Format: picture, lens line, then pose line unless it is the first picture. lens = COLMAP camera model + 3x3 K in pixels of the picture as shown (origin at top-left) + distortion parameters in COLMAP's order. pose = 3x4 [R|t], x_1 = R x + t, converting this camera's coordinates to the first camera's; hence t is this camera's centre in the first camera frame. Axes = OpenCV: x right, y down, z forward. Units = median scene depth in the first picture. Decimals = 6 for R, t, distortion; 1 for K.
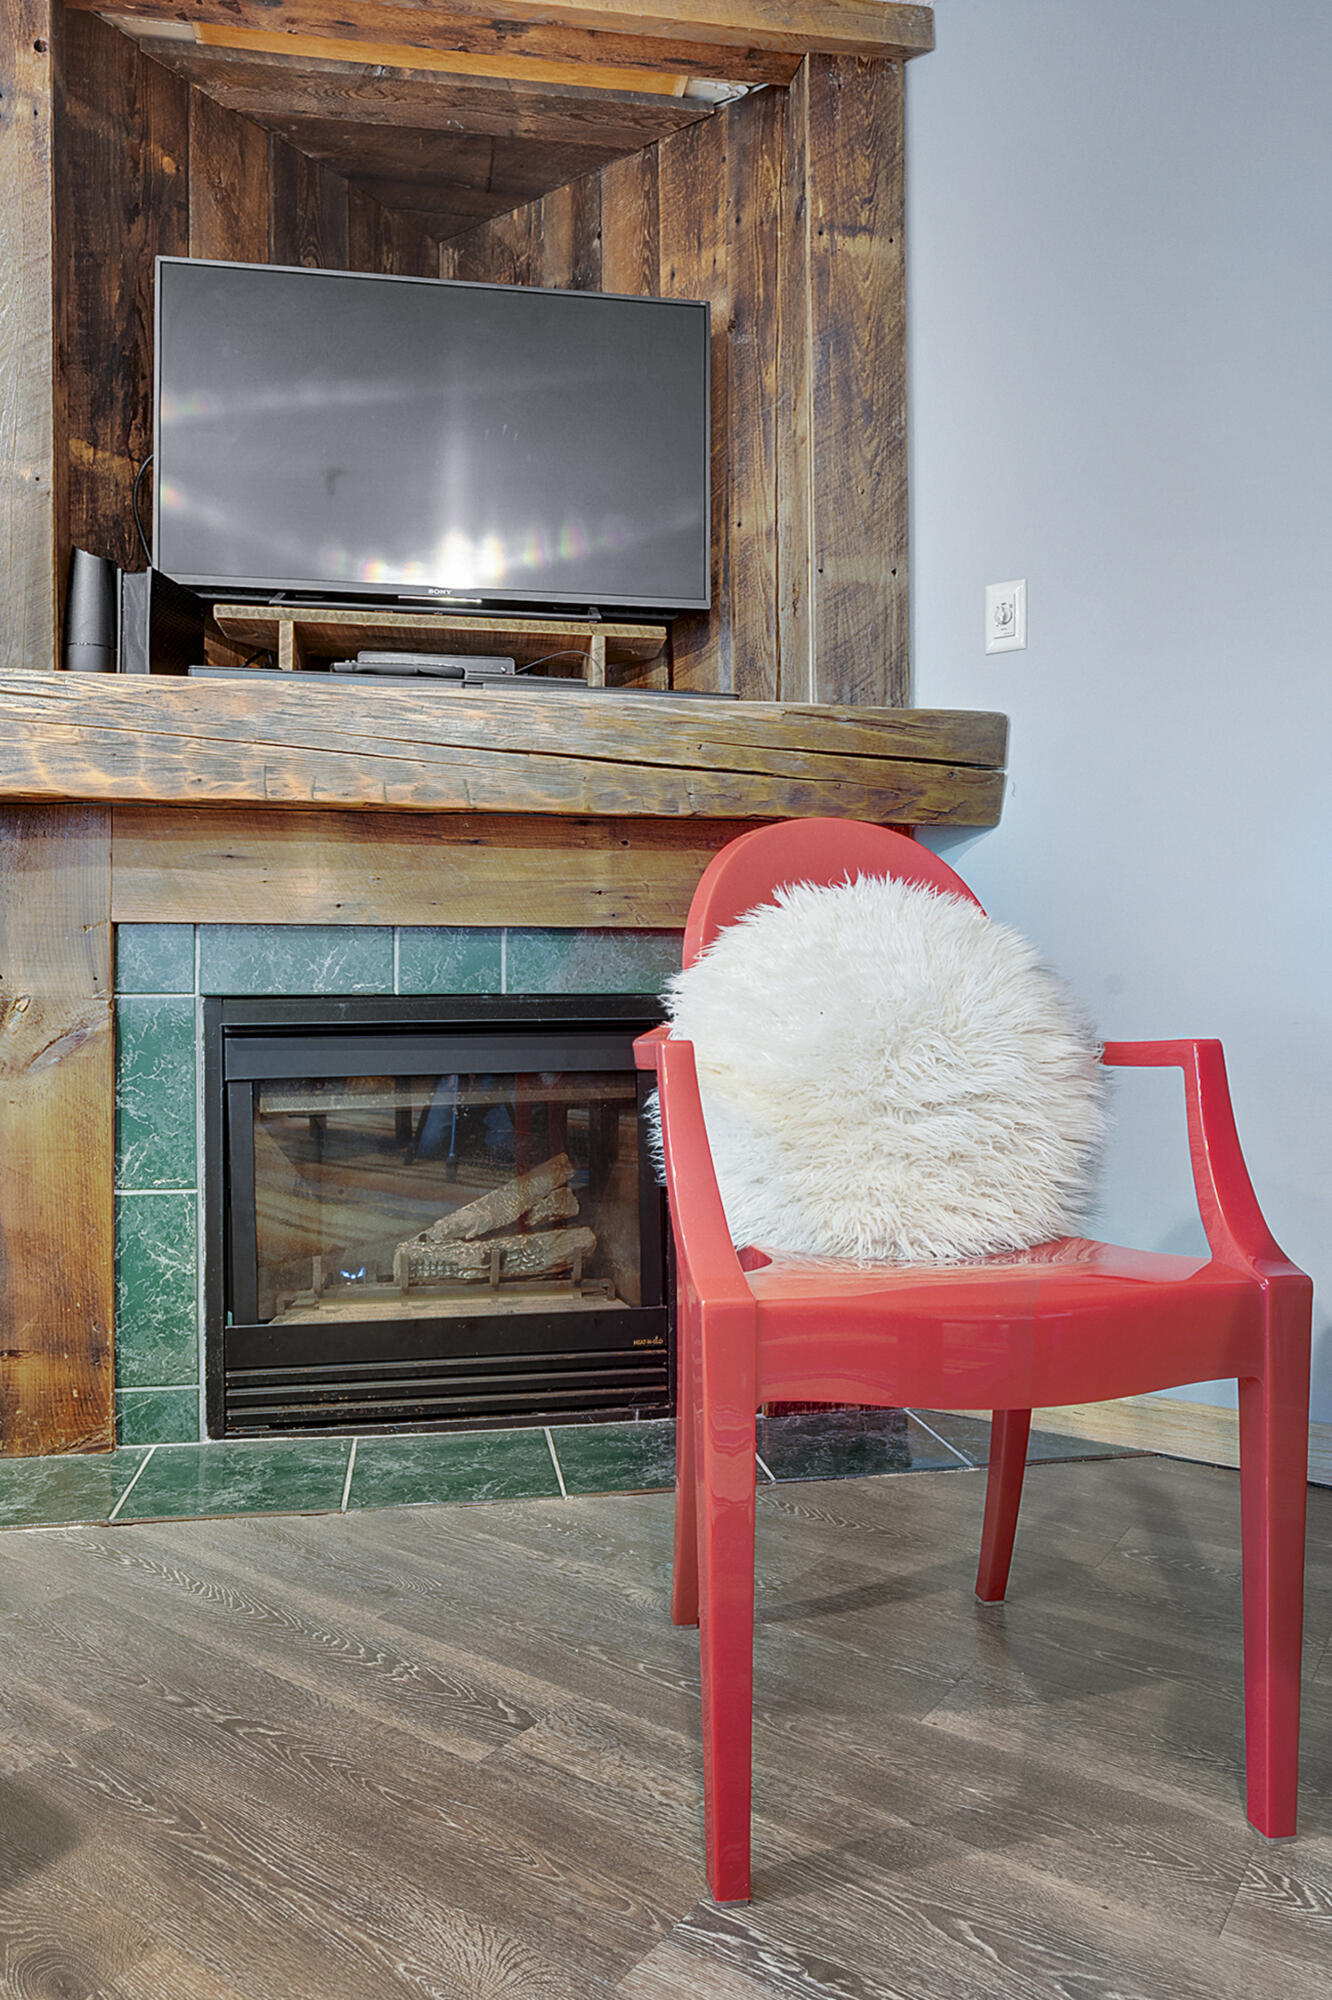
lens RADIAL K [[1351.4, 0, 554.5], [0, 1351.4, 998.0], [0, 0, 1]] dist [0.003974, -0.000248]
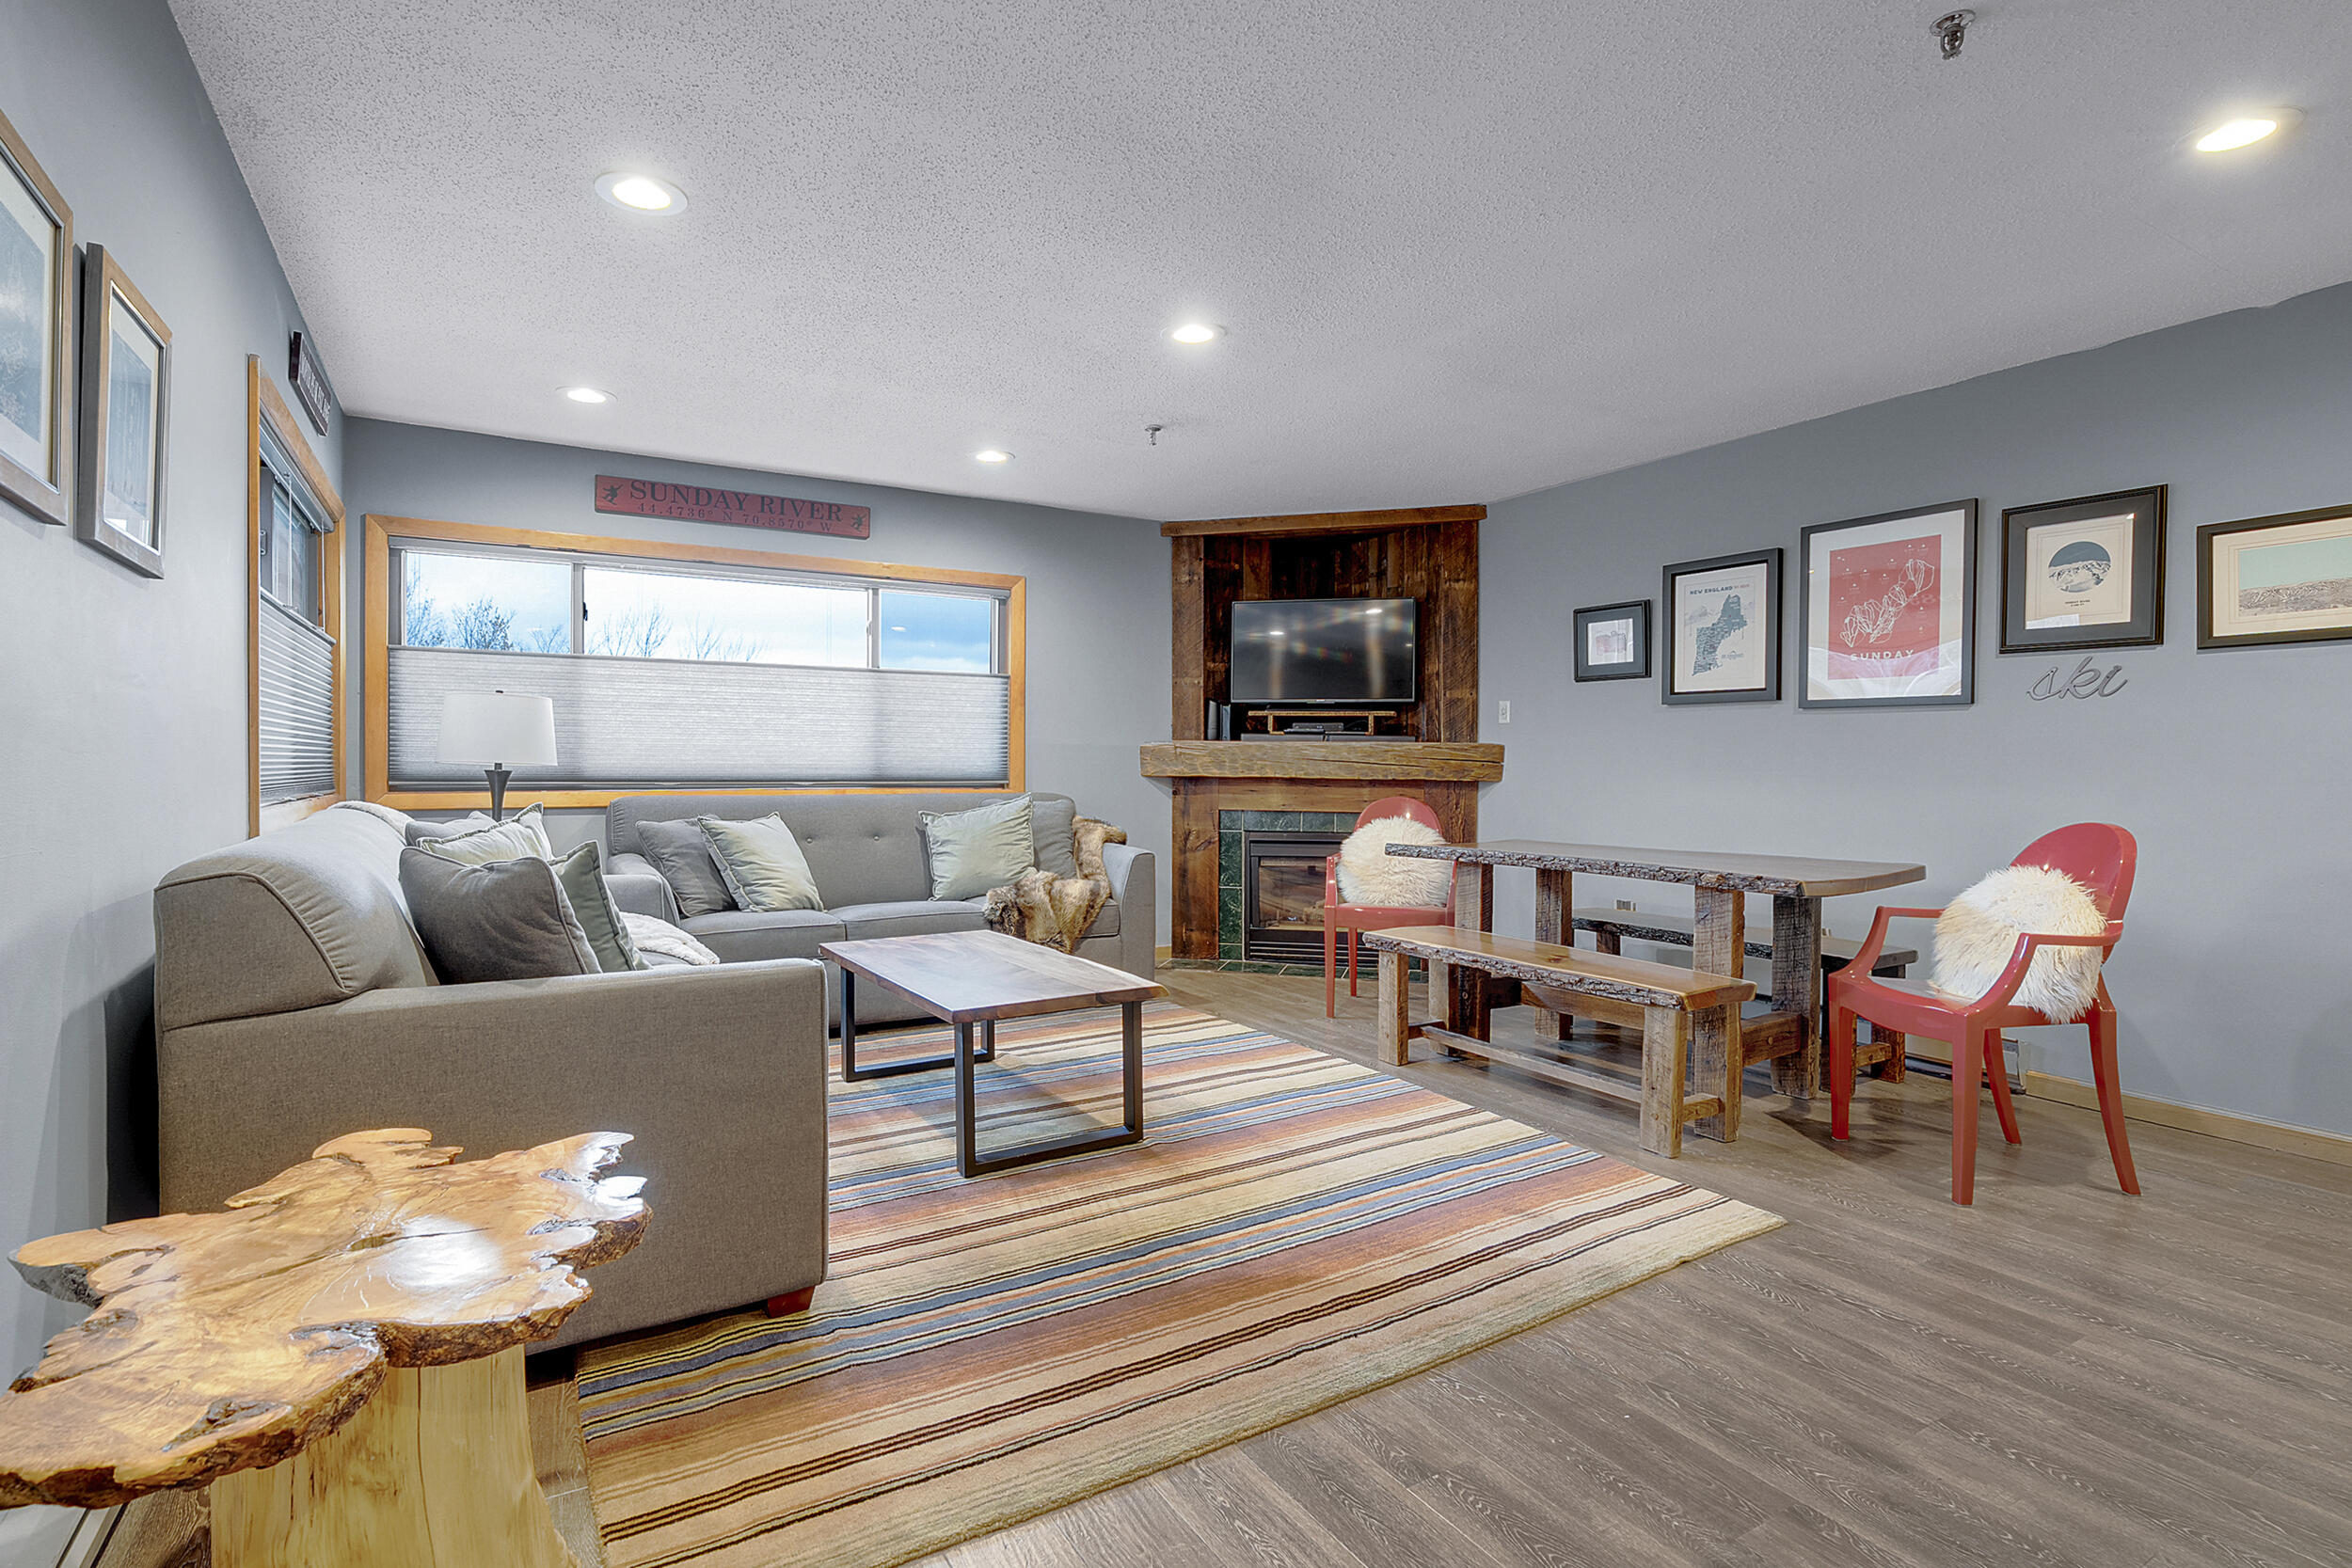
lens RADIAL K [[1146.7, 0, 1053.4], [0, 1146.7, 780.9], [0, 0, 1]] dist [-0.002181, -0.000100]
pose [[0.900439, 0.012571, -0.434800, 0.547694], [-0.003497, 0.999759, 0.021663, -0.183130], [0.434967, -0.017986, 0.900267, -1.761891]]
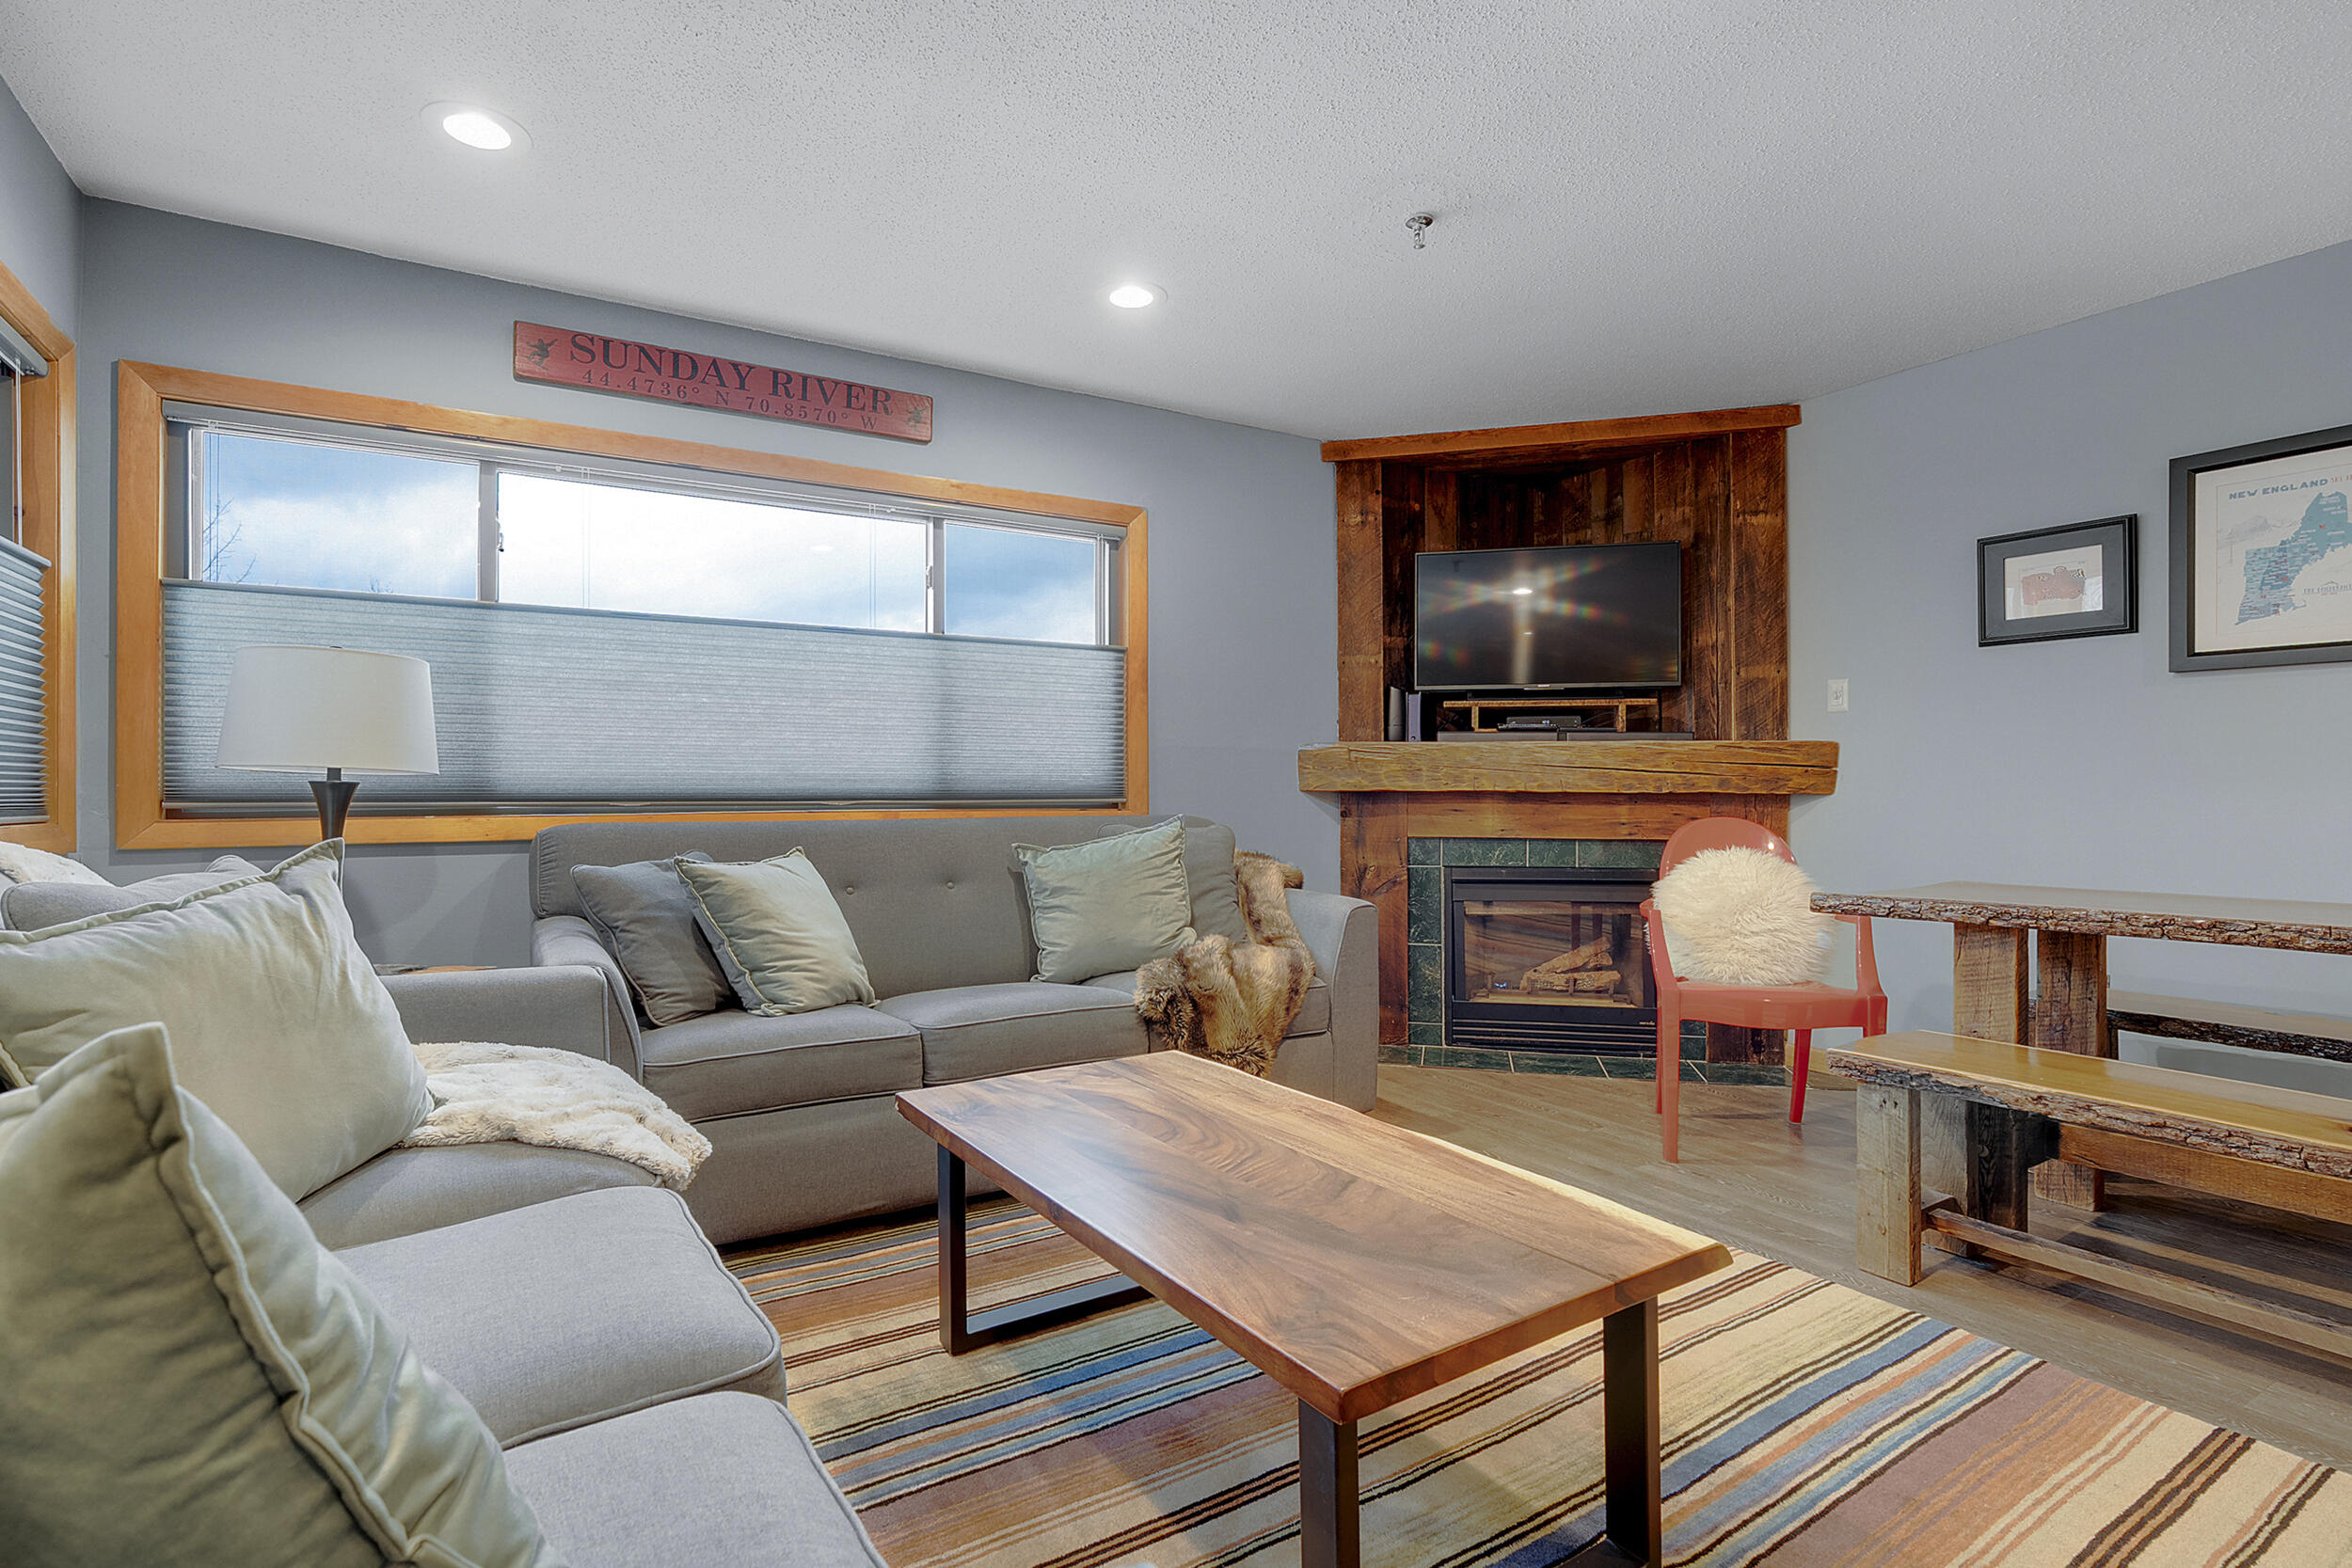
lens RADIAL K [[1102.6, 0, 1063.4], [0, 1102.6, 790.5], [0, 0, 1]] dist [-0.001954, 0.000235]
pose [[0.911980, 0.000918, -0.410233, -0.065185], [0.002307, 0.999970, 0.007365, -0.151057], [0.410227, -0.007663, 0.911951, -1.083627]]
